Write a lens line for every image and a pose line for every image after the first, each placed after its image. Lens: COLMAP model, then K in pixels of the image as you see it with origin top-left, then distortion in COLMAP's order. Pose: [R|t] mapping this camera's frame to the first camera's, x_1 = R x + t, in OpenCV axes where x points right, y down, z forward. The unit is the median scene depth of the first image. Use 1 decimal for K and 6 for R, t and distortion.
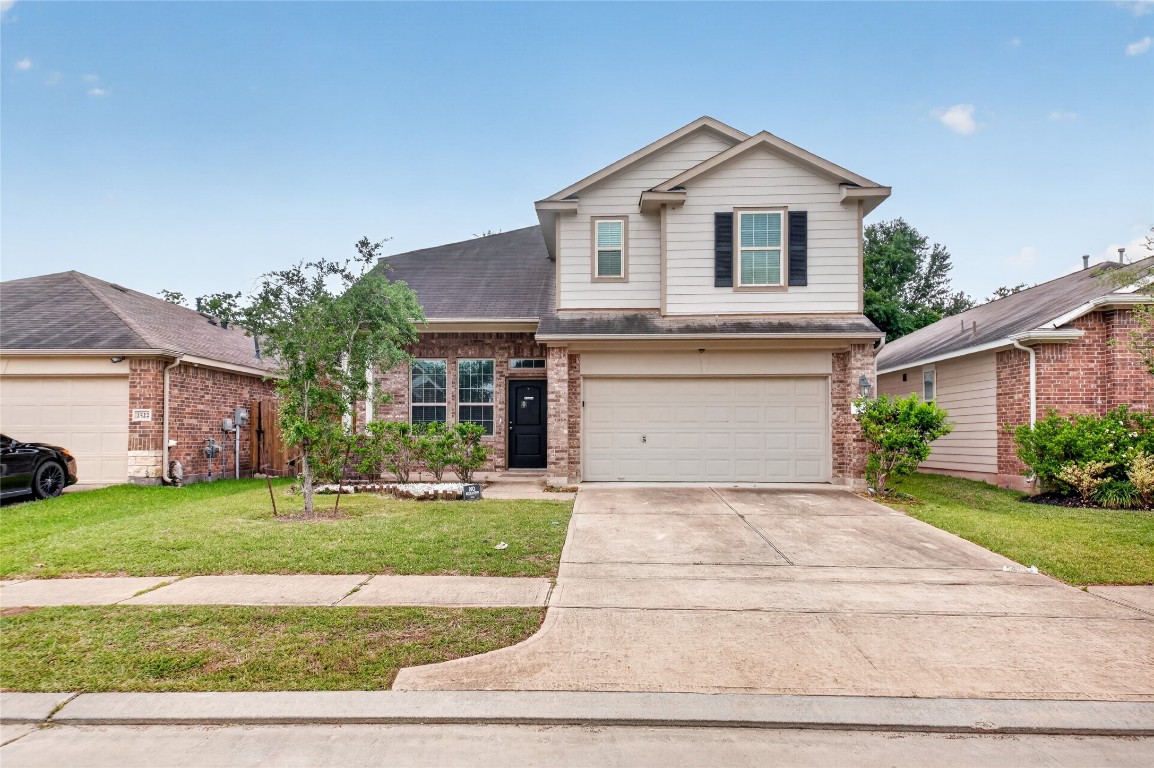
lens RADIAL K [[852.2, 0, 577.0], [0, 852.2, 384.0], [0, 0, 1]] dist [0.003193, 0.000279]
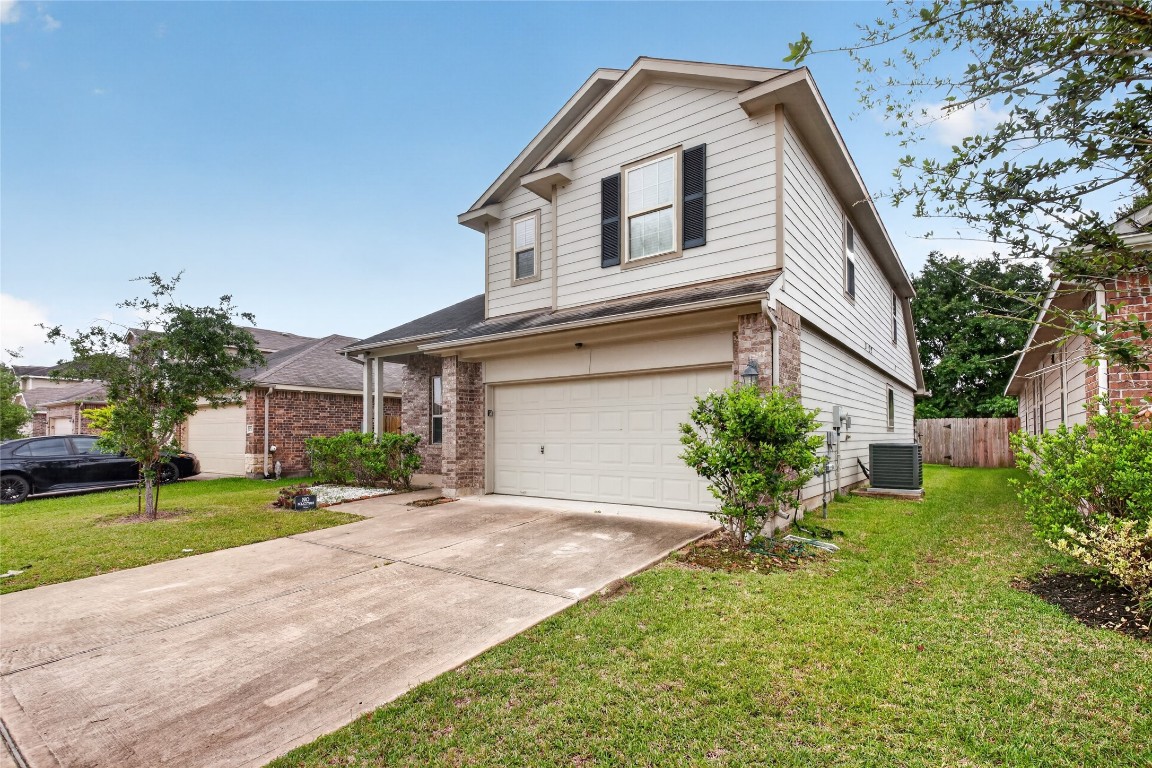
lens RADIAL K [[561.3, 0, 559.5], [0, 561.3, 402.2], [0, 0, 1]] dist [0.003173, 0.000157]
pose [[0.808387, -0.035820, -0.587560, 0.443994], [0.040699, 0.999159, -0.004916, 0.017233], [0.587242, -0.019939, 0.809165, 0.529496]]
